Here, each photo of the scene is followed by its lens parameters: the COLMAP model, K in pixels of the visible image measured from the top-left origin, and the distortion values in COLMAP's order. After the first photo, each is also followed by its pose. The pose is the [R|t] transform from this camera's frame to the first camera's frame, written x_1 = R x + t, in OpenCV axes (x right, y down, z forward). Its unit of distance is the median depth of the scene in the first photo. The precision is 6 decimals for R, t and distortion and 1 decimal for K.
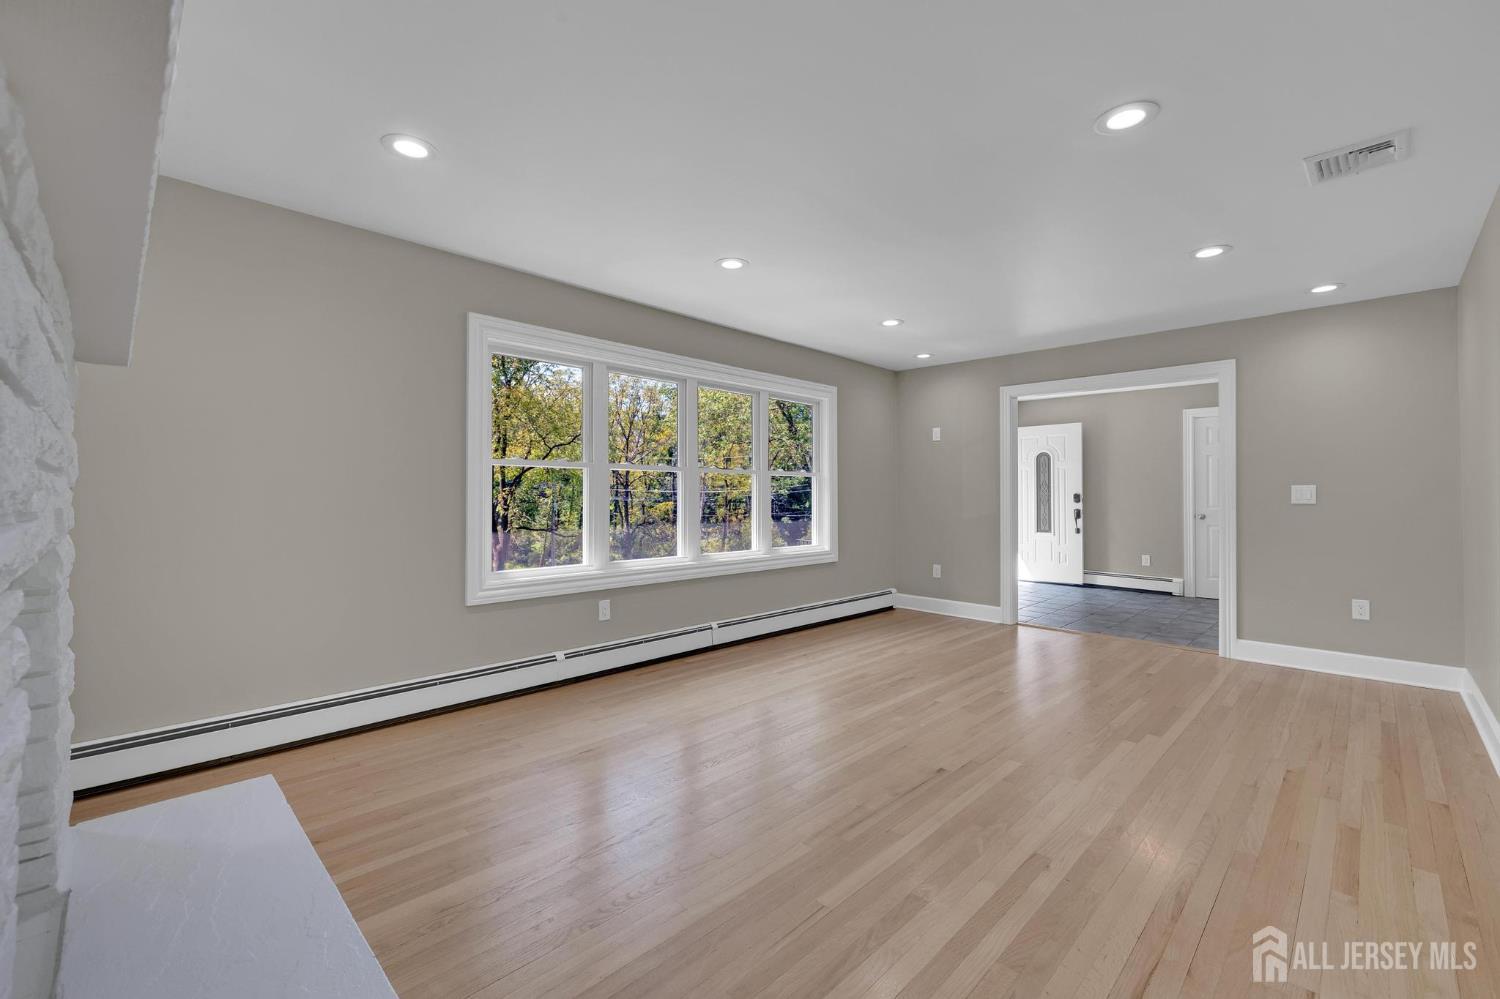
lens RADIAL K [[625.3, 0, 748.1], [0, 625.3, 490.8], [0, 0, 1]] dist [-0.002121, 0.000147]
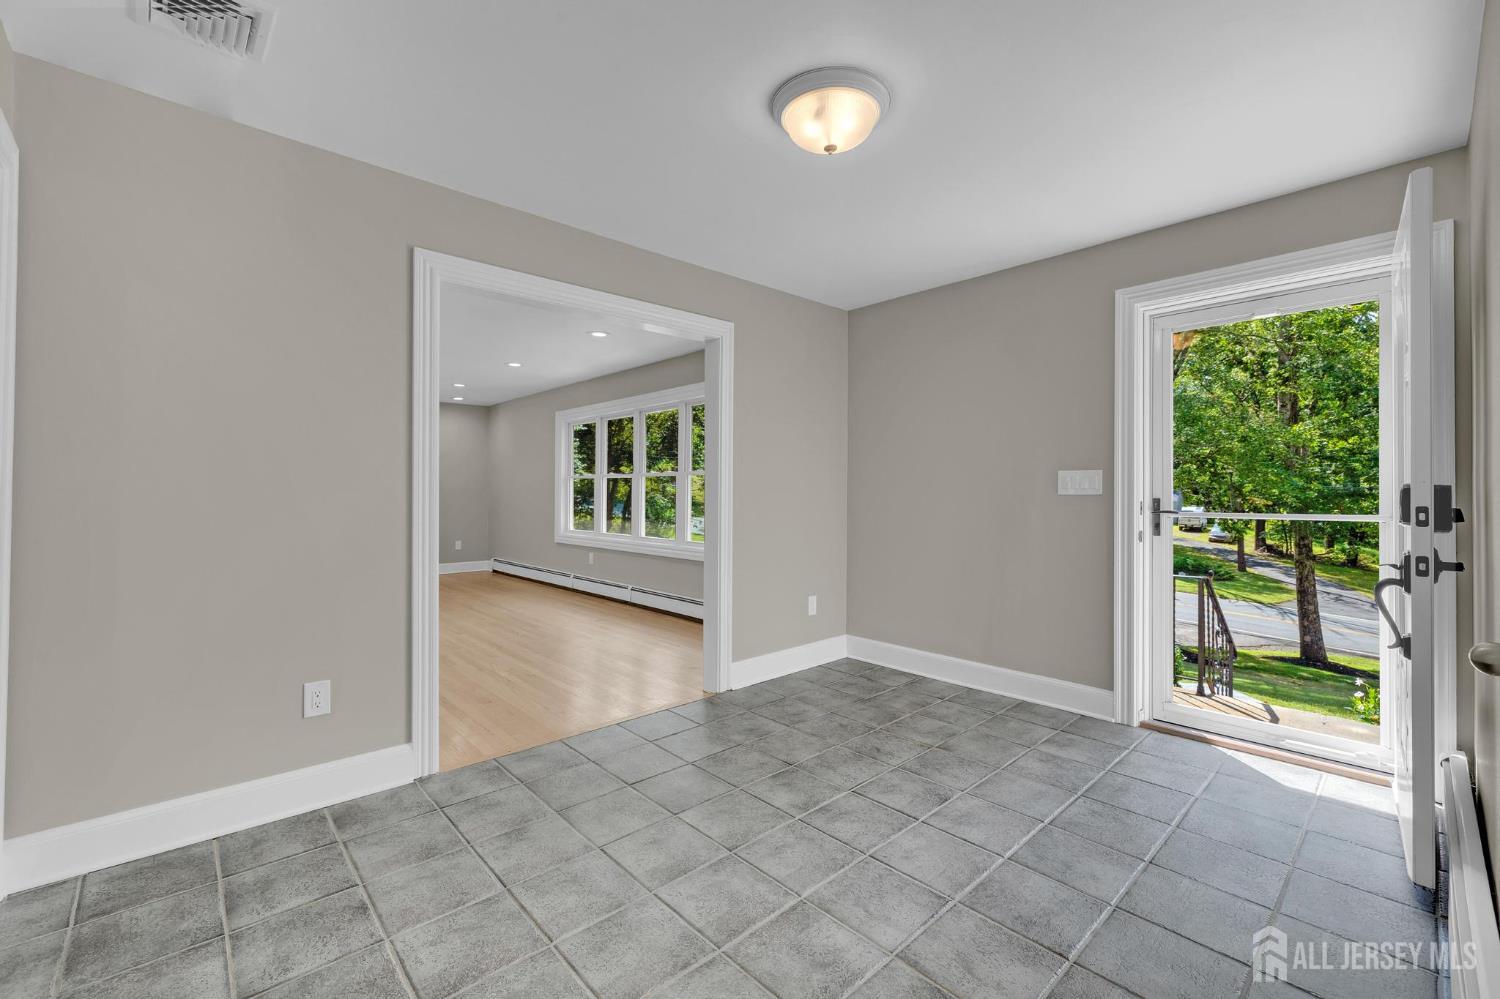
lens RADIAL K [[625.3, 0, 742.2], [0, 625.3, 492.9], [0, 0, 1]] dist [-0.002121, 0.000147]
pose [[-0.045909, -0.003353, -0.998940, 1.514093], [0.004705, 0.999983, -0.003573, 0.014047], [0.998935, -0.004864, -0.045892, 1.509302]]
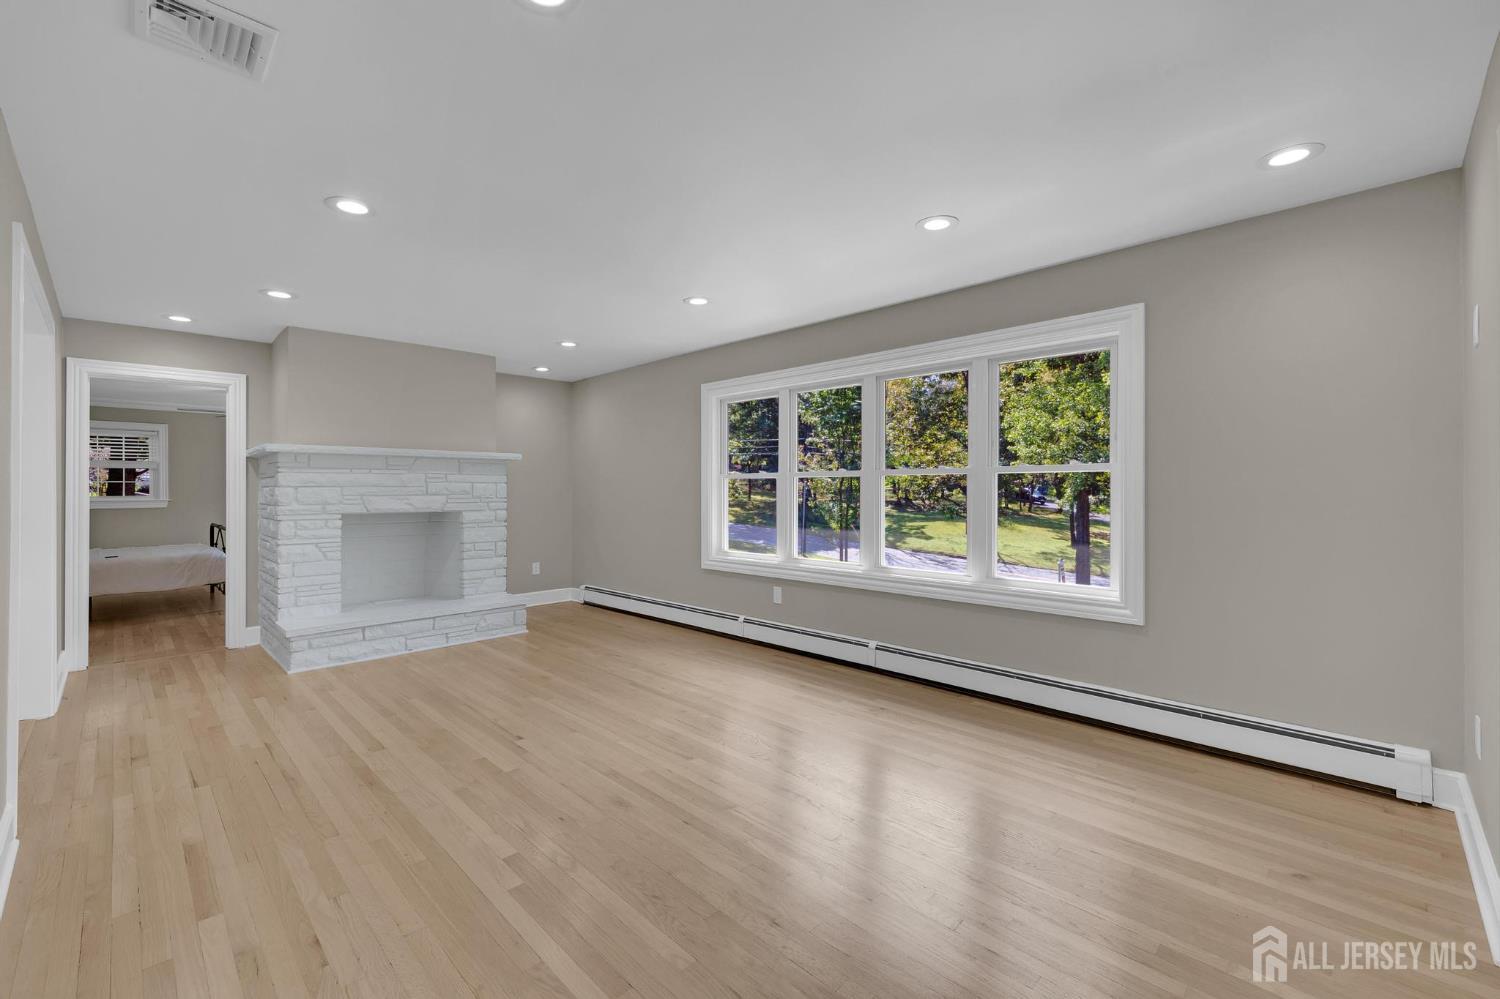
lens RADIAL K [[625.3, 0, 741.5], [0, 625.3, 489.6], [0, 0, 1]] dist [-0.002121, 0.000147]
pose [[-0.004726, -0.003182, -0.999984, 0.980120], [0.011894, 0.999924, -0.003238, -0.009605], [0.999918, -0.011909, -0.004688, 0.940185]]
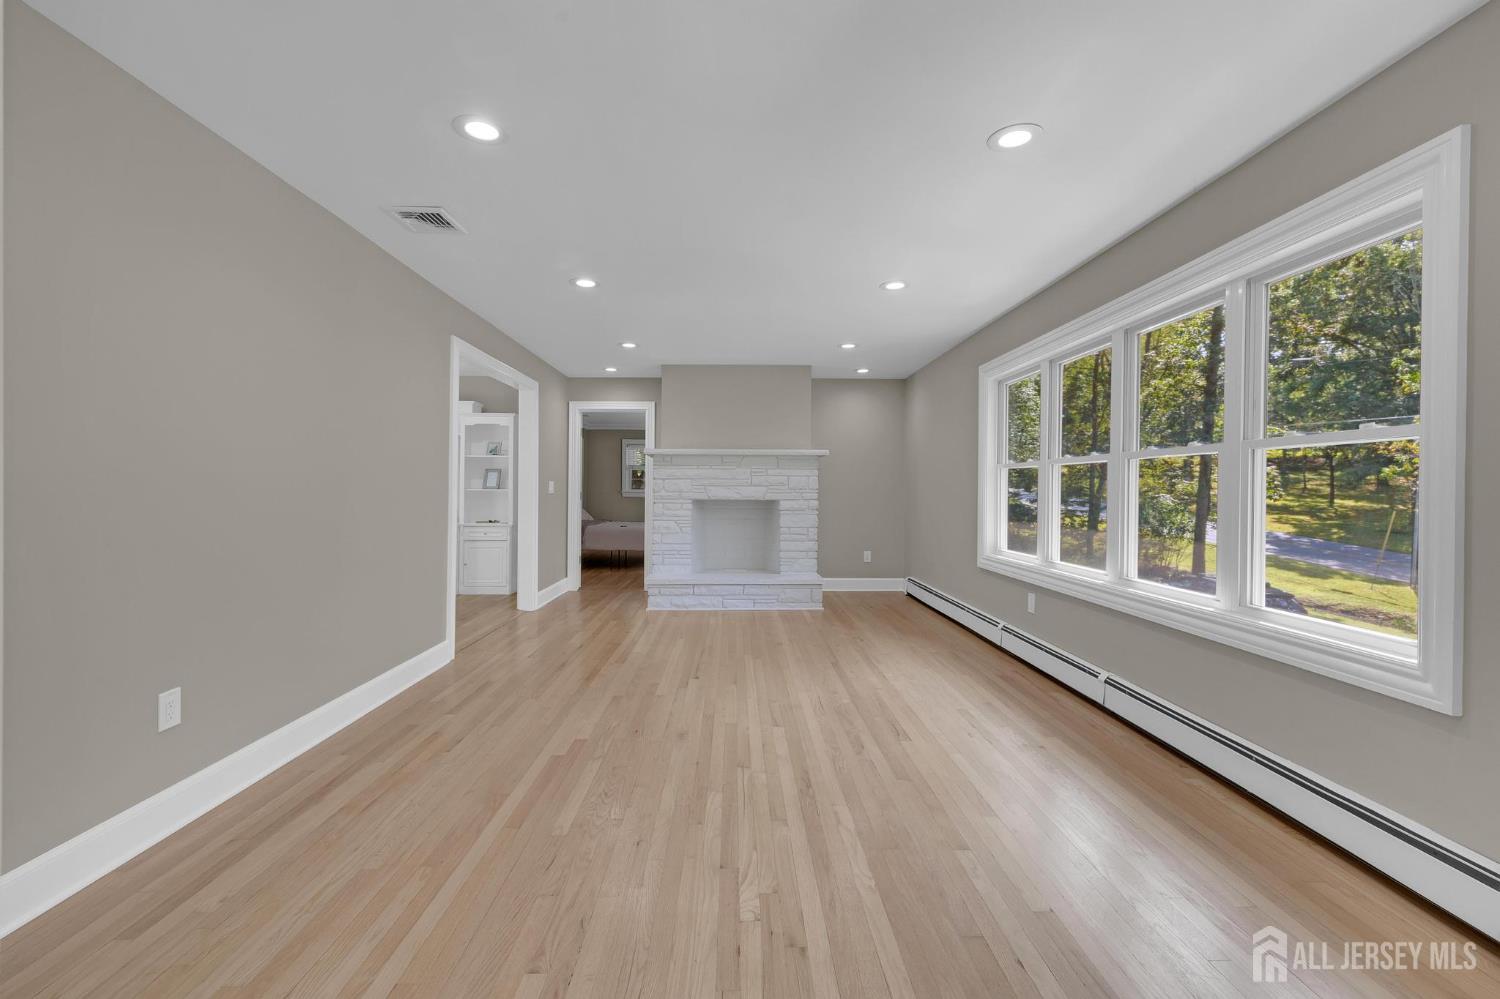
lens RADIAL K [[625.3, 0, 746.9], [0, 625.3, 491.0], [0, 0, 1]] dist [-0.002121, 0.000147]
pose [[-0.693830, -0.004635, -0.720124, 0.842996], [-0.000345, 0.999981, -0.006104, 0.012174], [0.720138, -0.003986, -0.693819, 1.380989]]
